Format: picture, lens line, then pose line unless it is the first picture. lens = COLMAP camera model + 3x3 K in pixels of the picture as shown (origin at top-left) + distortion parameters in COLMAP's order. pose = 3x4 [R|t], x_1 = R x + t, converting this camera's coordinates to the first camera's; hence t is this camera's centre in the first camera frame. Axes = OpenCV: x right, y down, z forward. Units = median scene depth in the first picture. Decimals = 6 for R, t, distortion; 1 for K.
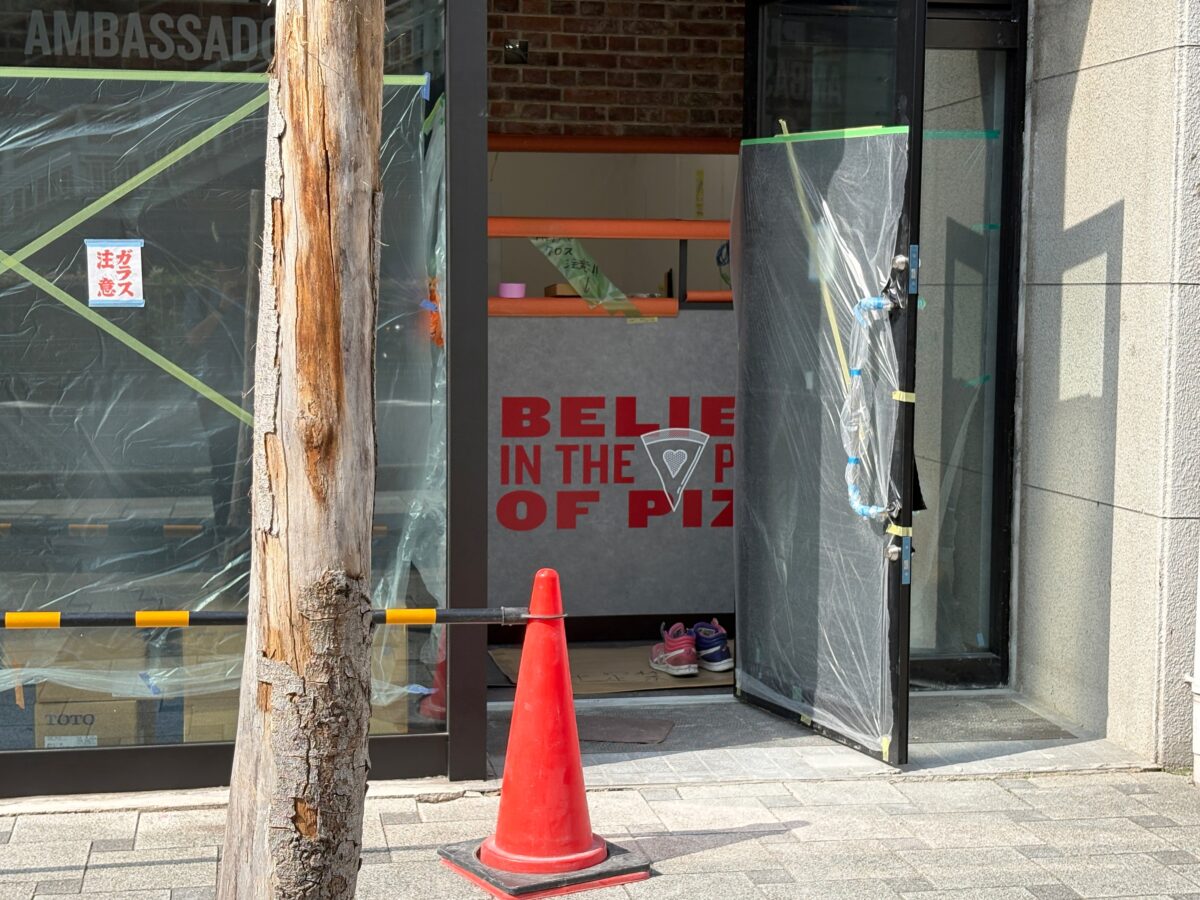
lens RADIAL K [[1871.0, 0, 599.6], [0, 1871.0, 452.6], [0, 0, 1]] dist [0.129907, 0.000000]
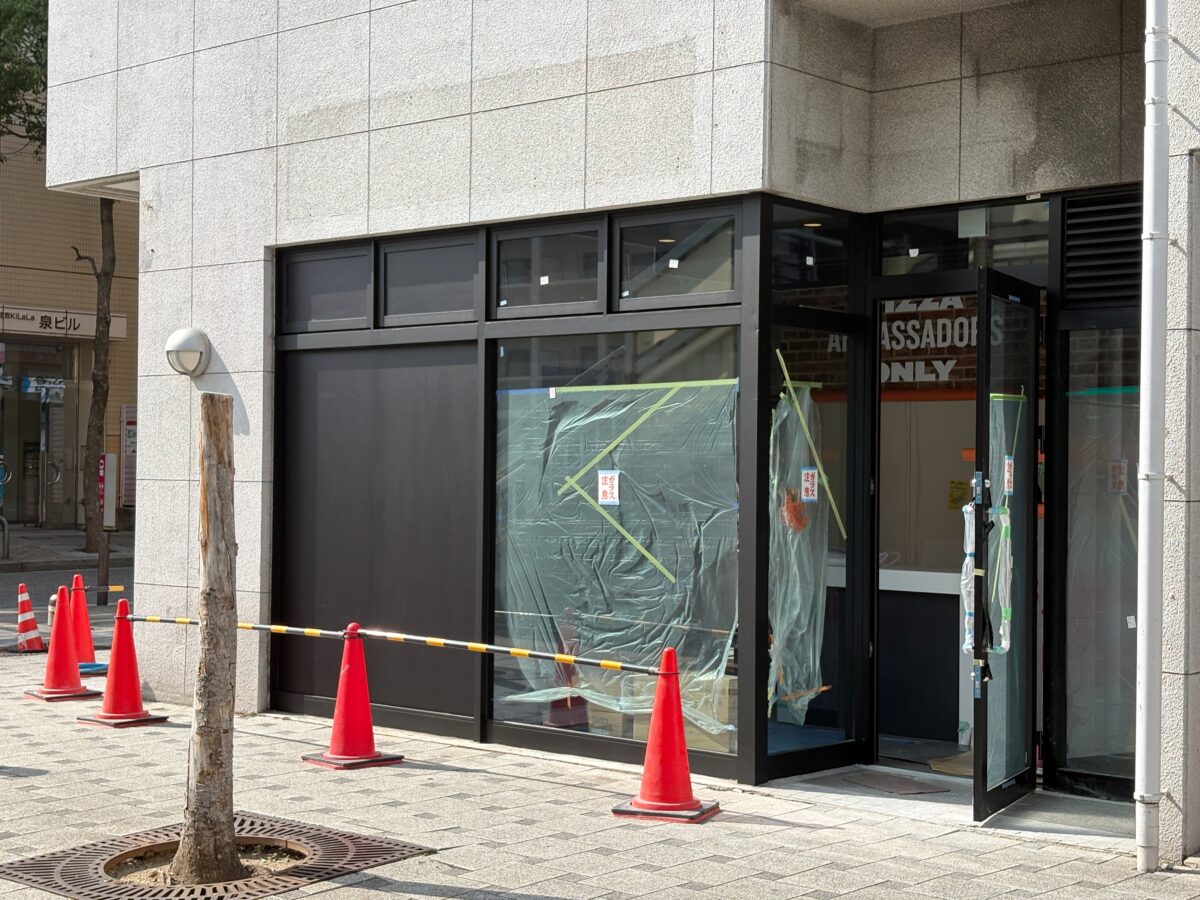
lens RADIAL K [[1871.0, 0, 601.5], [0, 1871.0, 448.7], [0, 0, 1]] dist [0.129907, 0.000000]
pose [[0.612363, -0.008483, -0.790531, 1.233741], [-0.078024, 0.994412, -0.071109, 0.003018], [0.786717, 0.105225, 0.608279, -0.178571]]
